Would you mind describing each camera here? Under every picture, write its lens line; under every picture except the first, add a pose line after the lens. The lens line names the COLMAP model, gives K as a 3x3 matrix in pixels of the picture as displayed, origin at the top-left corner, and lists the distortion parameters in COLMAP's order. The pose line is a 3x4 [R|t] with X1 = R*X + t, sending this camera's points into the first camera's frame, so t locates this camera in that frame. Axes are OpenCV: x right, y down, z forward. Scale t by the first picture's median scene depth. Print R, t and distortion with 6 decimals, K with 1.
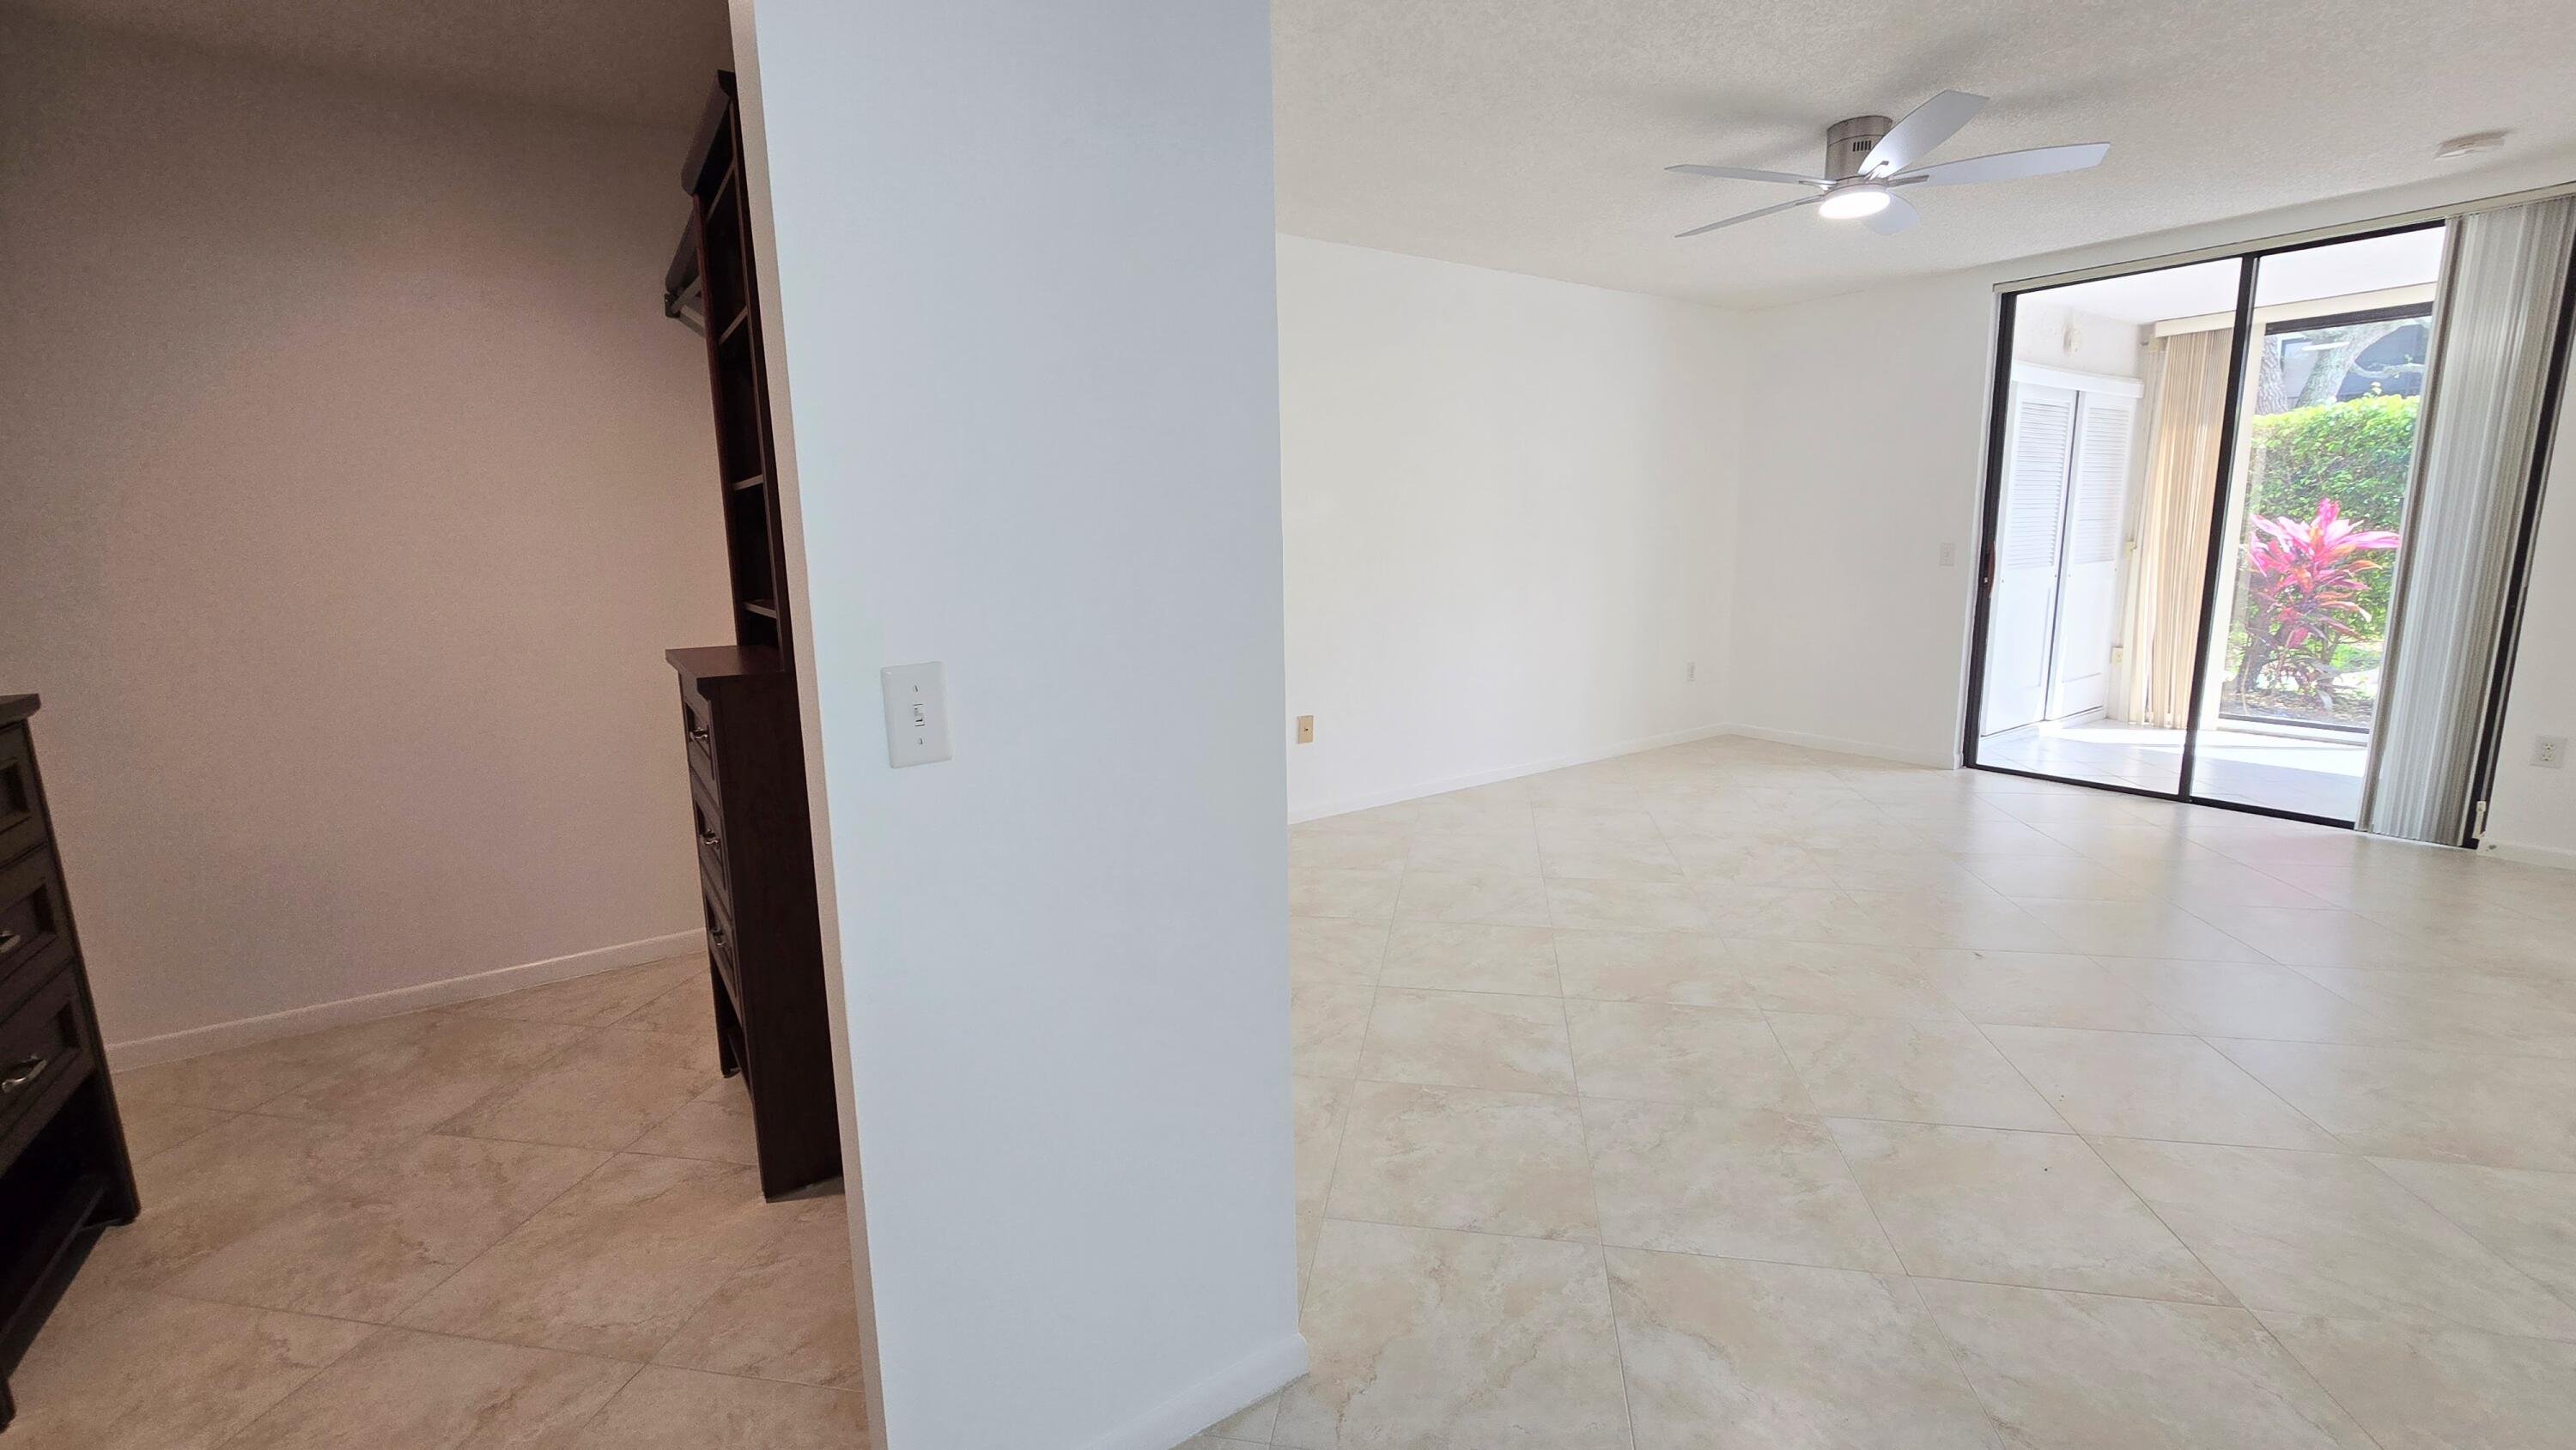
lens RADIAL K [[1057.2, 0, 1284.0], [0, 1057.2, 706.5], [0, 0, 1]] dist [-0.003721, -0.000176]
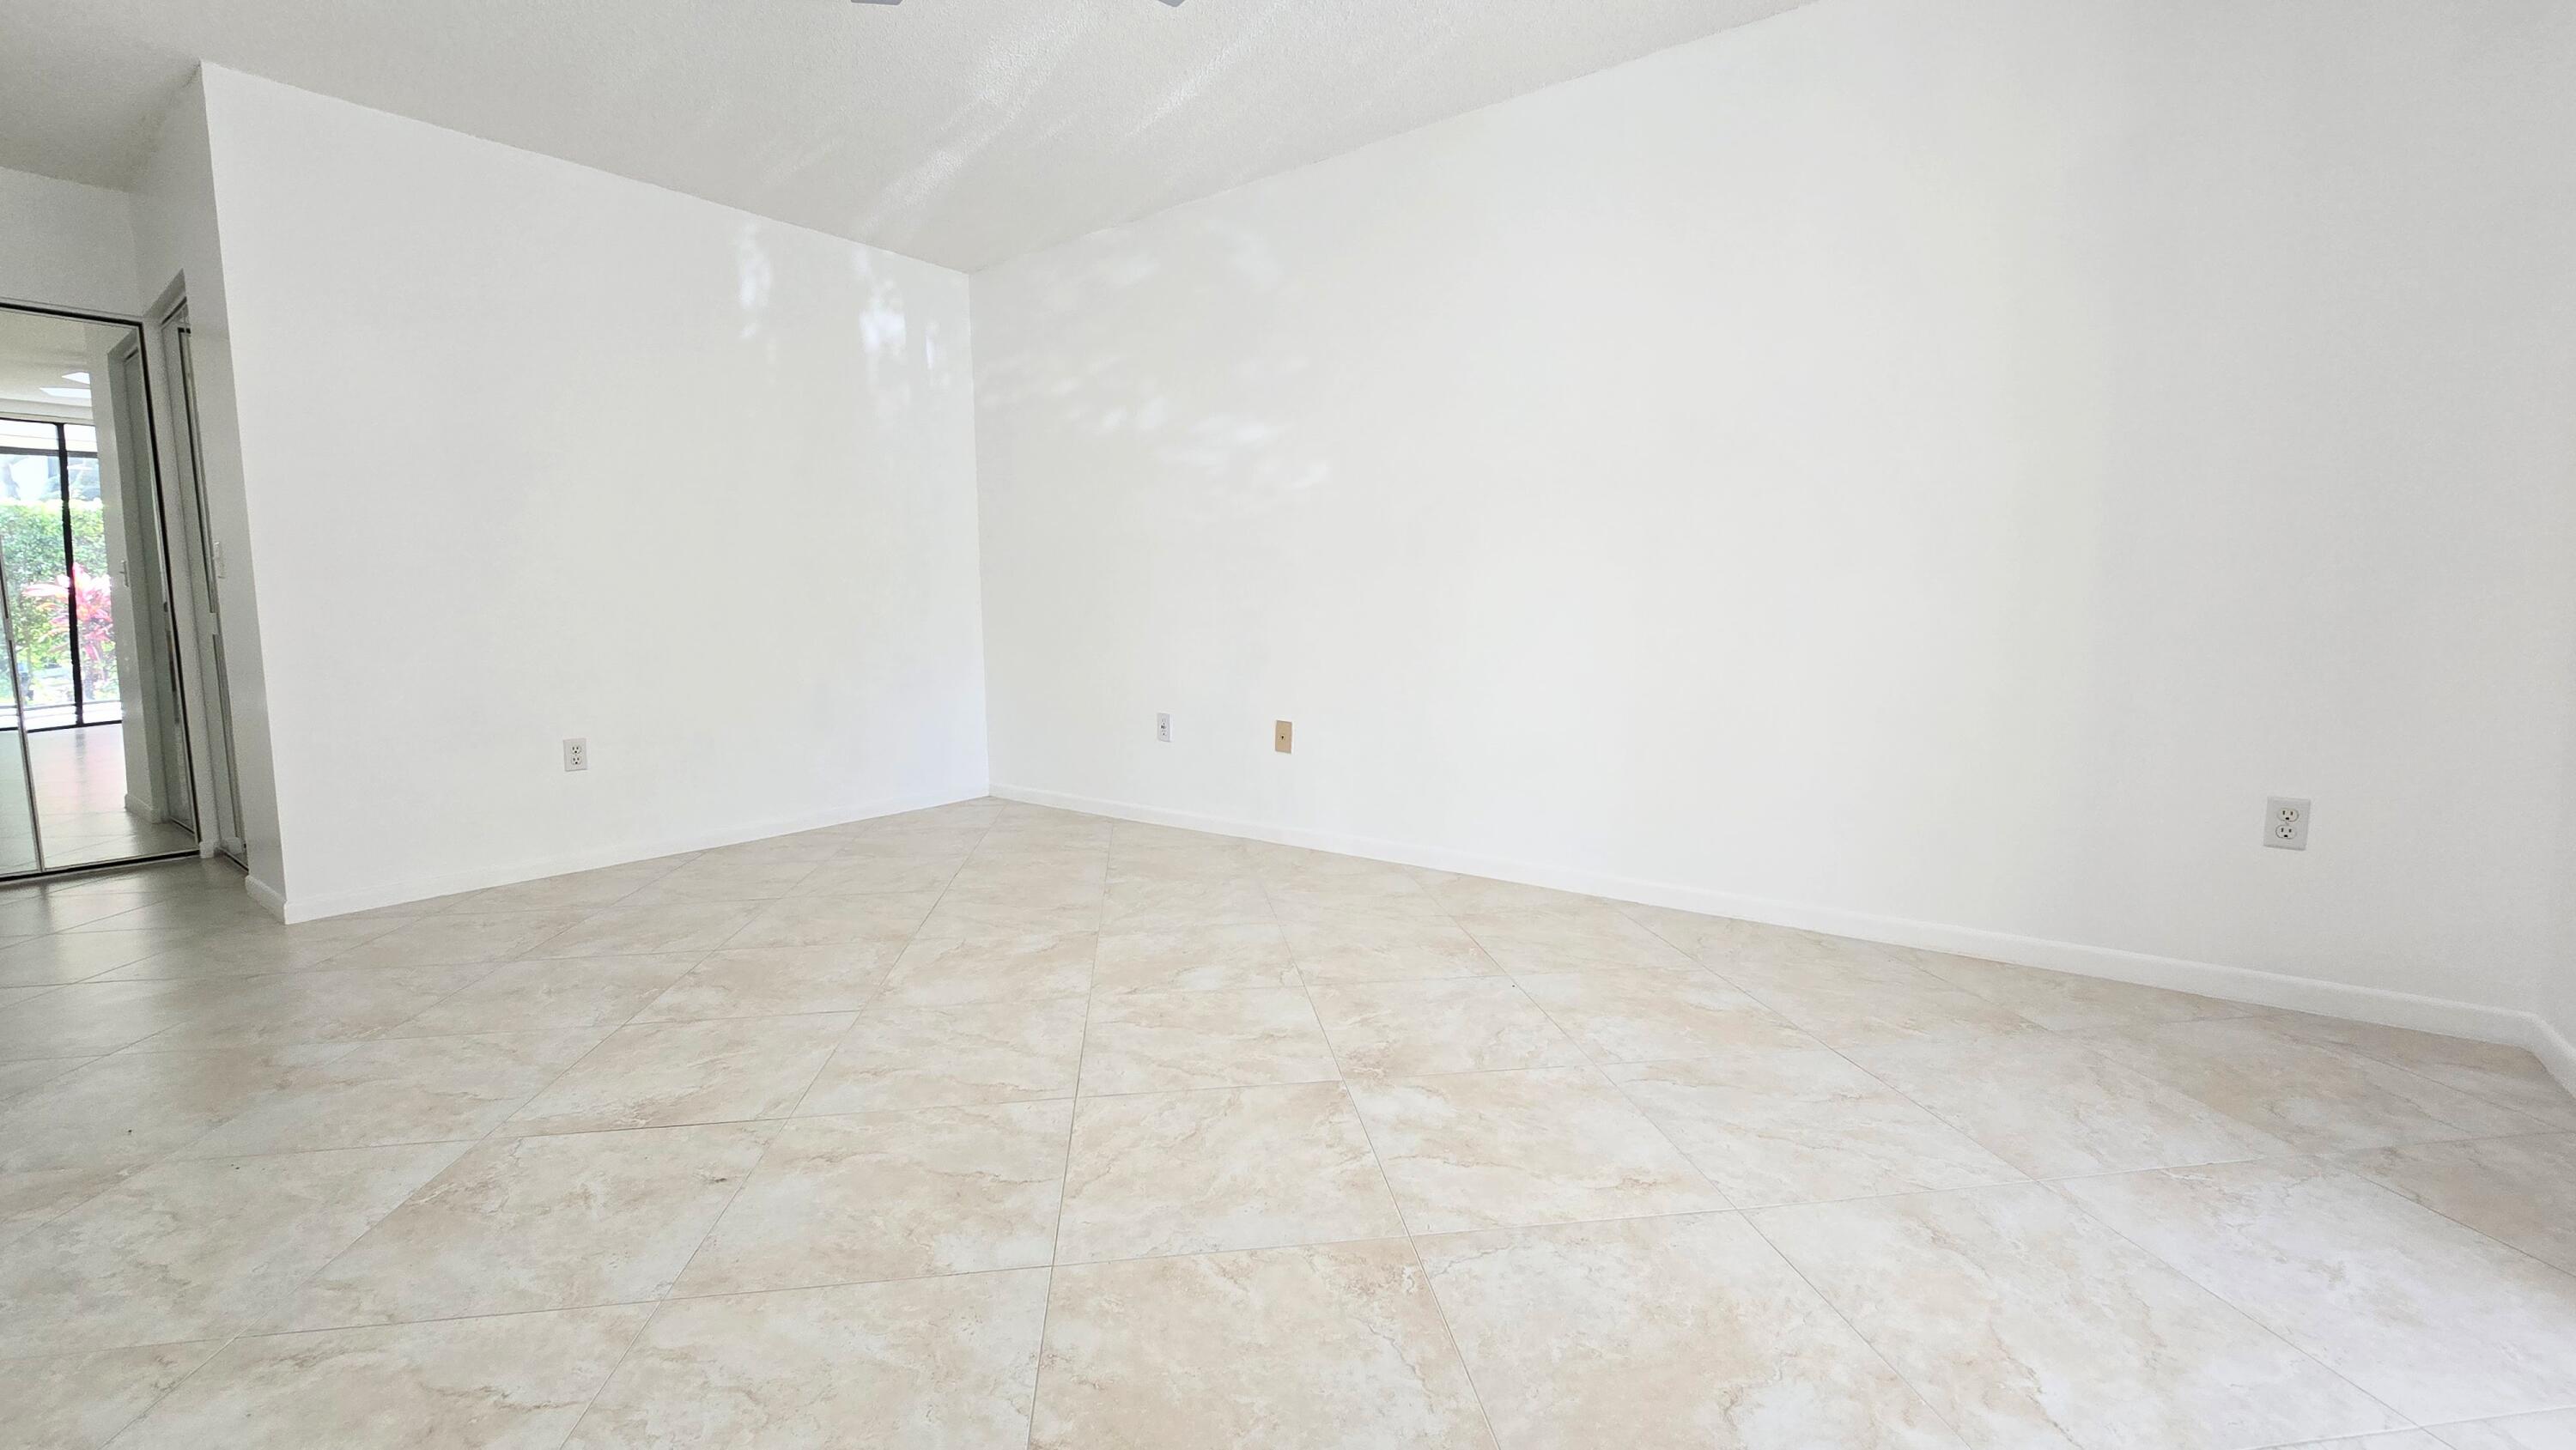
lens RADIAL K [[1057.2, 0, 1295.7], [0, 1057.2, 740.2], [0, 0, 1]] dist [-0.003721, -0.000176]
pose [[0.311120, 0.135789, -0.940620, 0.965140], [-0.152693, 0.984024, 0.091550, -0.064777], [0.938024, 0.115143, 0.326884, 0.843812]]
